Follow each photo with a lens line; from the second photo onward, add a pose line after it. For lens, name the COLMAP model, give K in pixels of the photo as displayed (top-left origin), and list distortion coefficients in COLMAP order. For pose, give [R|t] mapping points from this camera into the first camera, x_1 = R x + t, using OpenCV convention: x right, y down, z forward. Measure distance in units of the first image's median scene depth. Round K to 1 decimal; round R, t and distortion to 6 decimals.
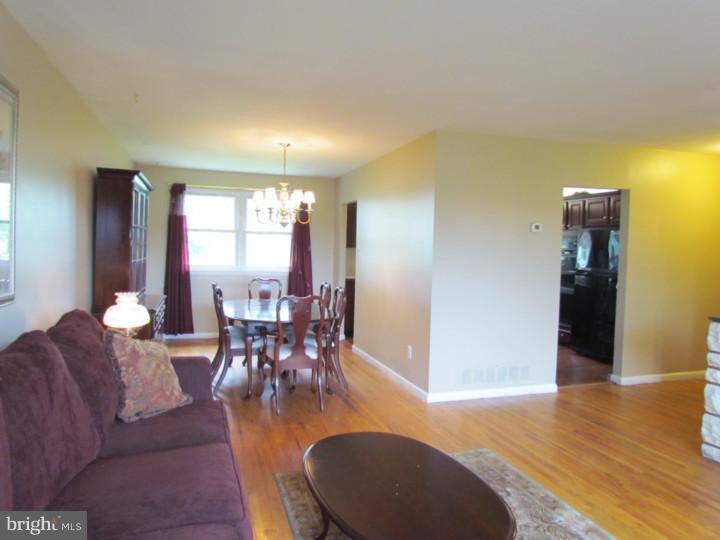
lens RADIAL K [[516.9, 0, 360.0], [0, 516.9, 270.0], [0, 0, 1]] dist [-0.021846, 0.002368]
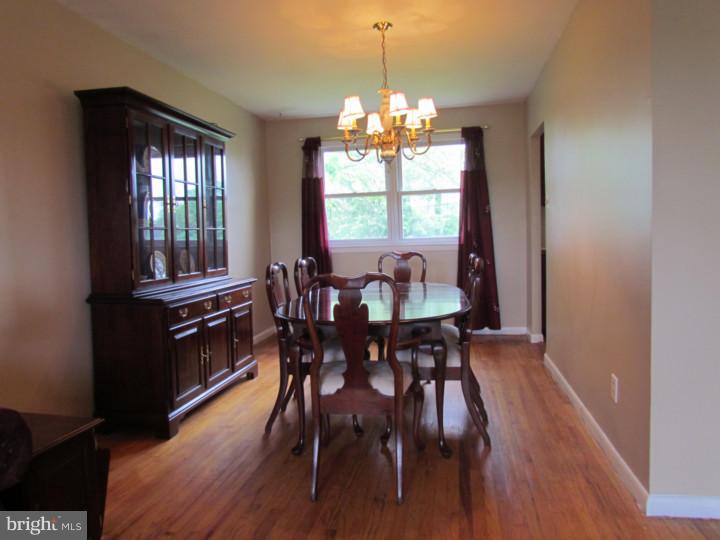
lens RADIAL K [[516.9, 0, 360.0], [0, 516.9, 270.0], [0, 0, 1]] dist [-0.021846, 0.002368]
pose [[0.882237, -0.022524, -0.470266, 0.079999], [0.036012, 0.999157, 0.019704, 0.021927], [0.469426, -0.034318, 0.882304, 0.329939]]
